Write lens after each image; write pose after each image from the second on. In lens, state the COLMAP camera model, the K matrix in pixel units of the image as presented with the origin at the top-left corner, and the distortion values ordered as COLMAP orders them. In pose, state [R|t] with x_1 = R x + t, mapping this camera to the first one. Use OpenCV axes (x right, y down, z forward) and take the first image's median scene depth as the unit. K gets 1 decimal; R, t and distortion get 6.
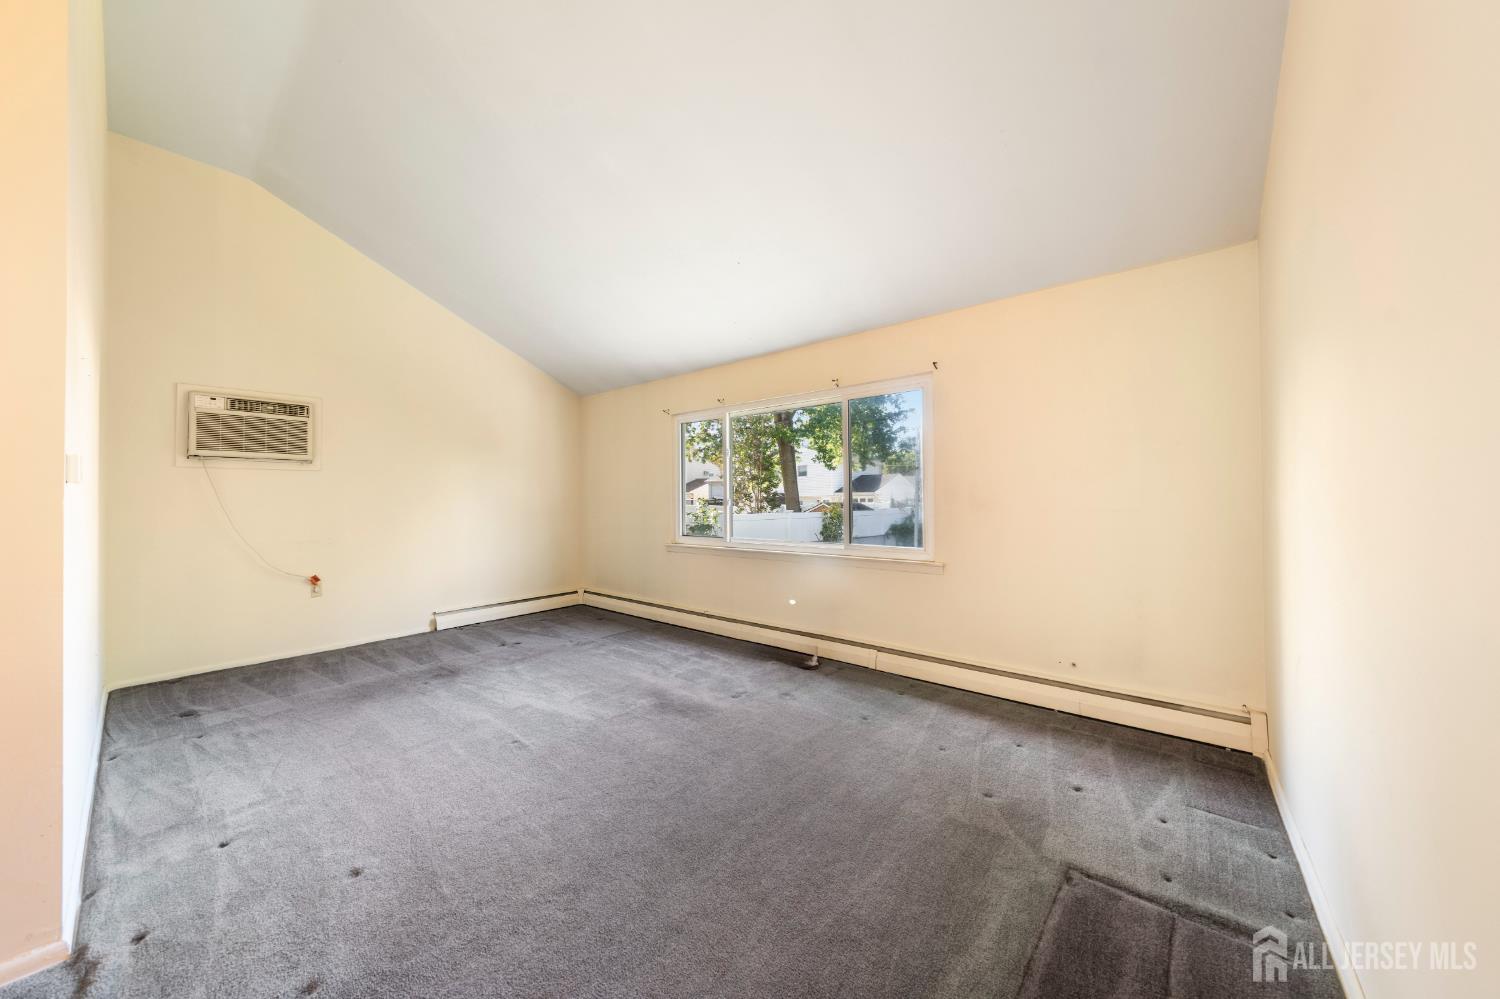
lens RADIAL K [[518.2, 0, 751.3], [0, 518.2, 490.5], [0, 0, 1]] dist [0.000751, 0.000088]
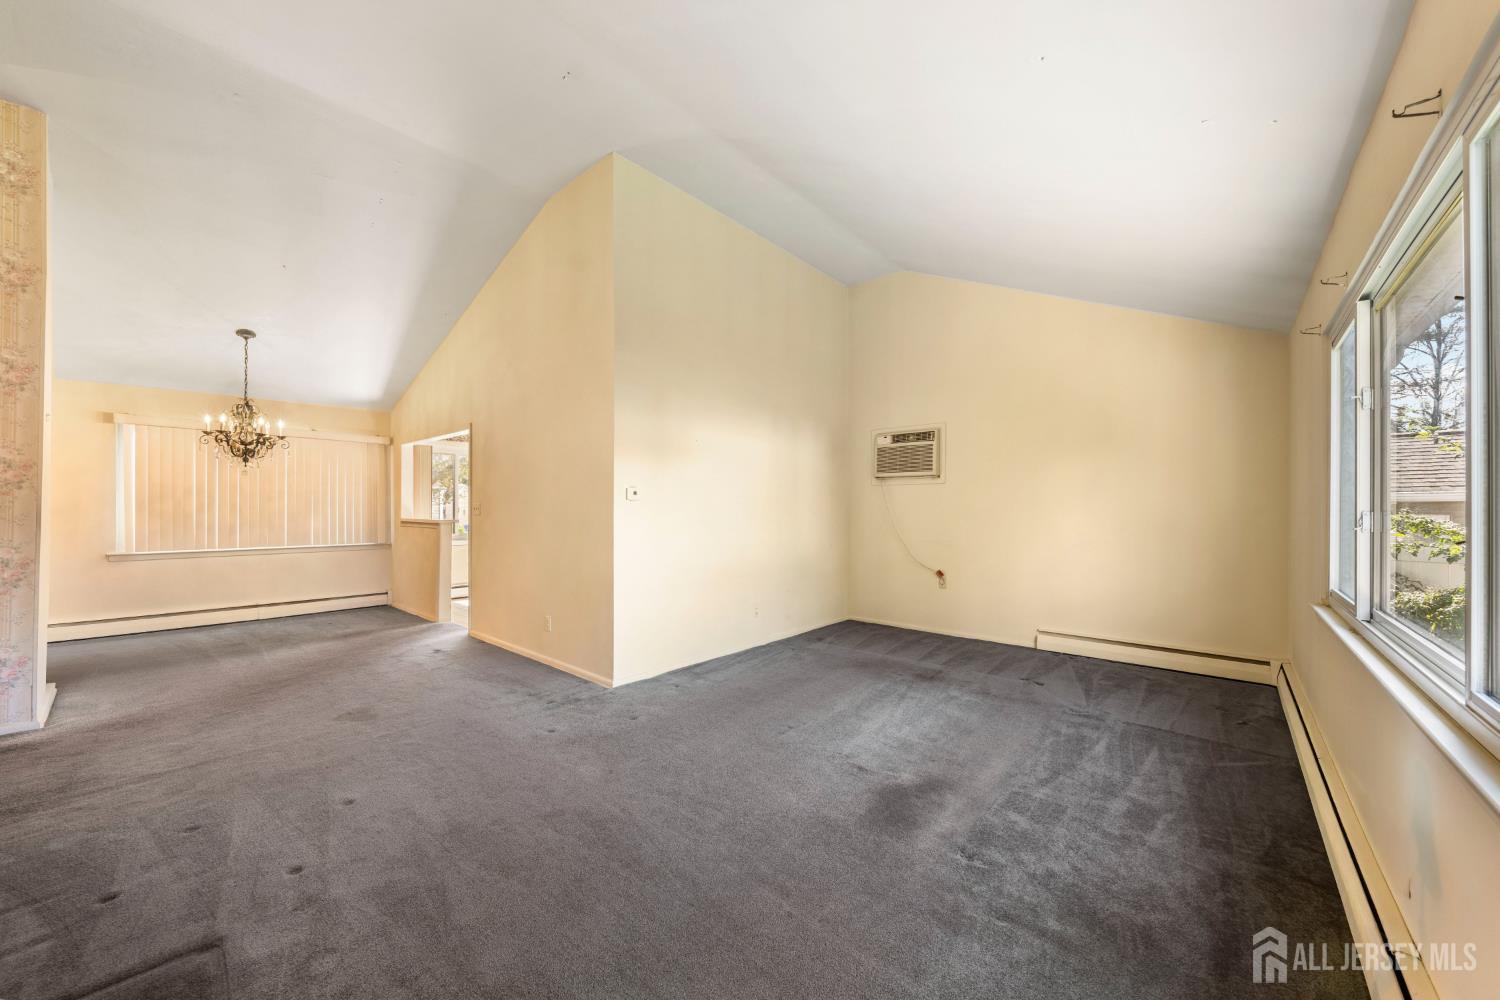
lens RADIAL K [[542.4, 0, 752.3], [0, 542.4, 506.9], [0, 0, 1]] dist [0.000449, 0.000067]
pose [[-0.024322, 0.003931, -0.999696, 0.490308], [0.011069, 0.999932, 0.003662, 0.007793], [0.999643, -0.010977, -0.024364, 0.671816]]
